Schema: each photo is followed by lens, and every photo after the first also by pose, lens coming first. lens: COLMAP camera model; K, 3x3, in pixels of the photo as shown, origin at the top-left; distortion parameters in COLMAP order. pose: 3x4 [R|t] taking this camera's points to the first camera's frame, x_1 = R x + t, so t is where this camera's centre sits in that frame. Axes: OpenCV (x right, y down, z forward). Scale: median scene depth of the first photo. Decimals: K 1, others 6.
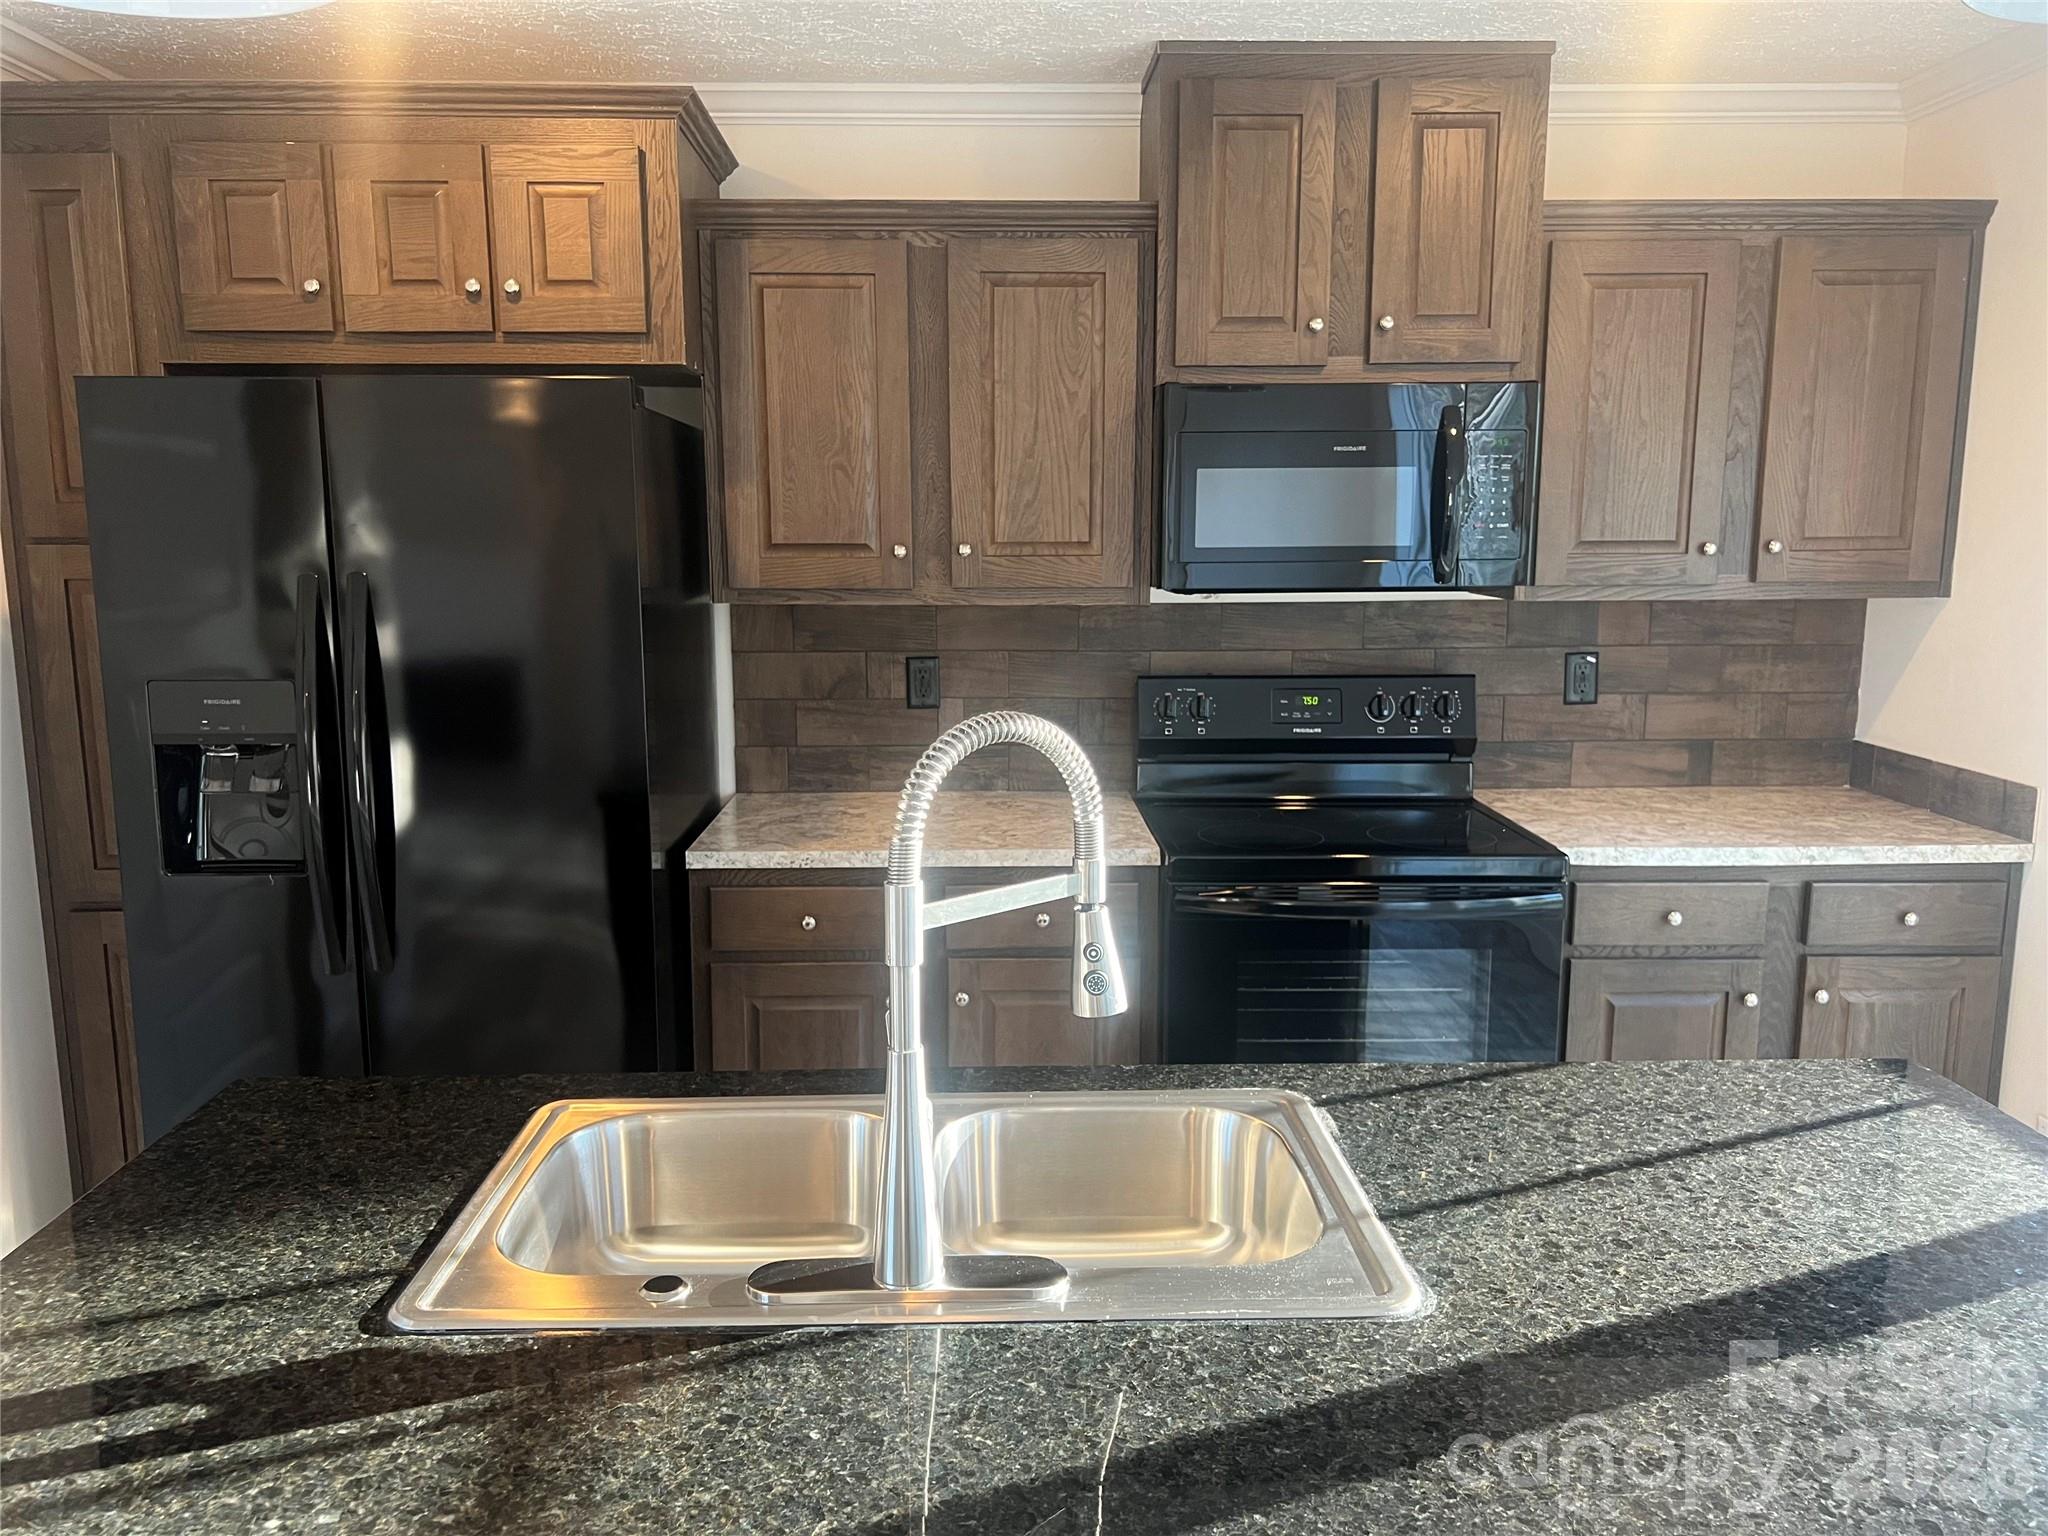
lens RADIAL K [[1542.4, 0, 1011.2], [0, 1542.4, 768.3], [0, 0, 1]] dist [0.031132, -0.037419]
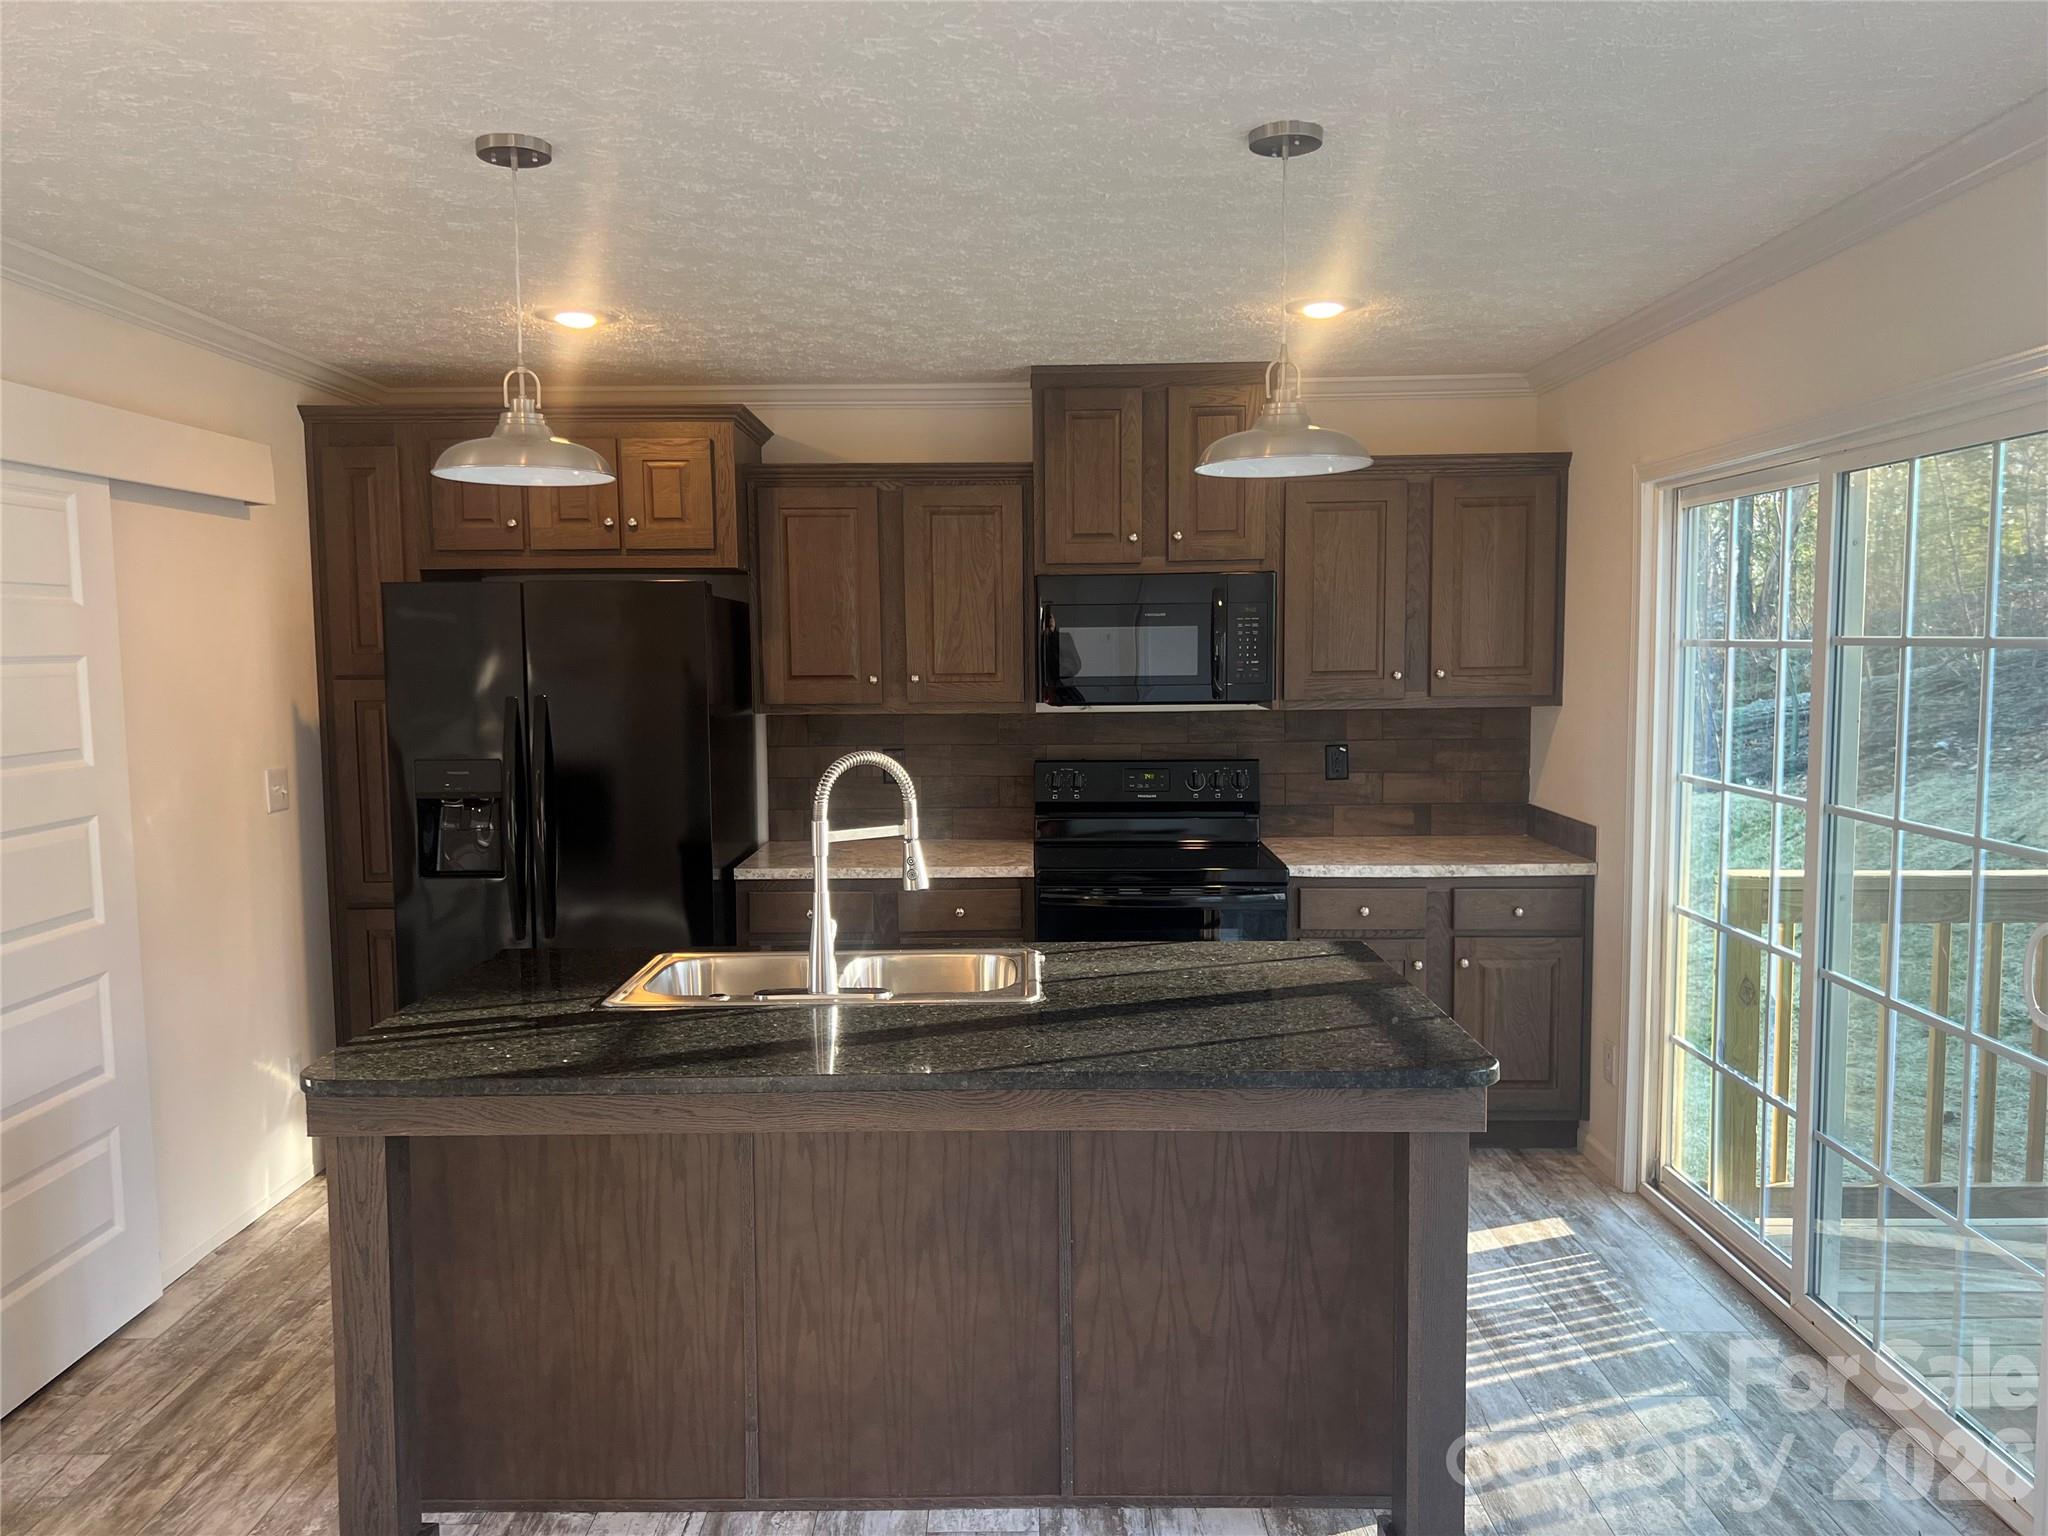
lens RADIAL K [[1542.4, 0, 1025.3], [0, 1542.4, 778.5], [0, 0, 1]] dist [0.031132, -0.037419]
pose [[0.999592, -0.004731, -0.028174, 0.127907], [0.002662, 0.997328, -0.073010, 0.074752], [0.028444, 0.072905, 0.996933, -0.556480]]
